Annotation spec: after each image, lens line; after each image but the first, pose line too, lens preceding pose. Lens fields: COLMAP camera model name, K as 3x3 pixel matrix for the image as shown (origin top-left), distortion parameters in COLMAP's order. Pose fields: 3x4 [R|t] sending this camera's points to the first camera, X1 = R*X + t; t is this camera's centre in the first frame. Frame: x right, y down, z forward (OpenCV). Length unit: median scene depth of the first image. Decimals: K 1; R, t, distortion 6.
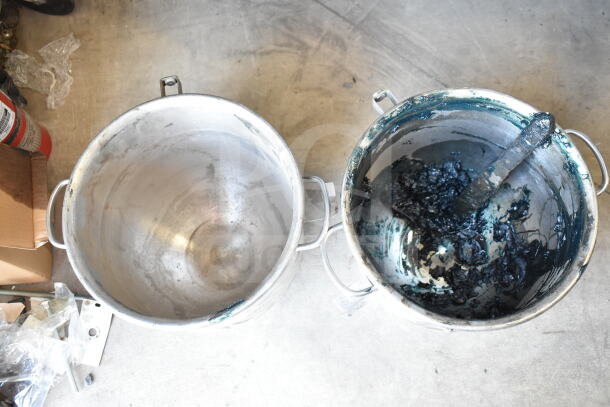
lens RADIAL K [[668.4, 0, 305.0], [0, 668.4, 203.5], [0, 0, 1]] dist [-0.025336, 0.006544]
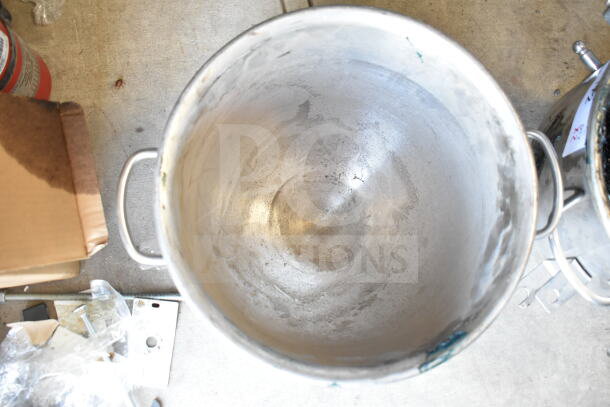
lens RADIAL K [[668.4, 0, 305.0], [0, 668.4, 203.5], [0, 0, 1]] dist [-0.025336, 0.006544]
pose [[0.989337, -0.068052, 0.128766, -0.246015], [0.045022, 0.983721, 0.173971, -0.077036], [-0.138509, -0.166319, 0.976296, 0.303655]]
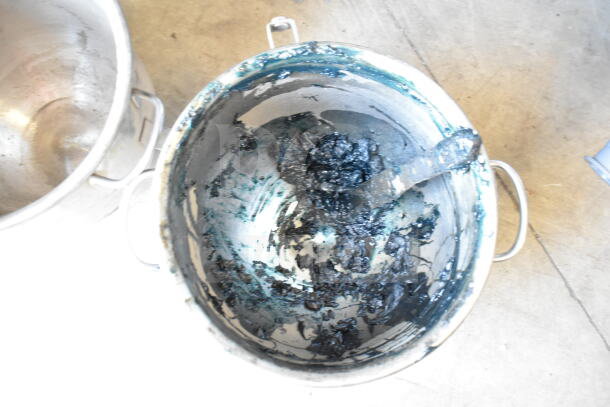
lens RADIAL K [[668.4, 0, 305.0], [0, 668.4, 203.5], [0, 0, 1]] dist [-0.025336, 0.006544]
pose [[0.932940, 0.359161, 0.025040, 0.157220], [-0.358992, 0.922703, 0.140517, -0.077490], [0.027364, -0.140083, 0.989762, 0.214957]]
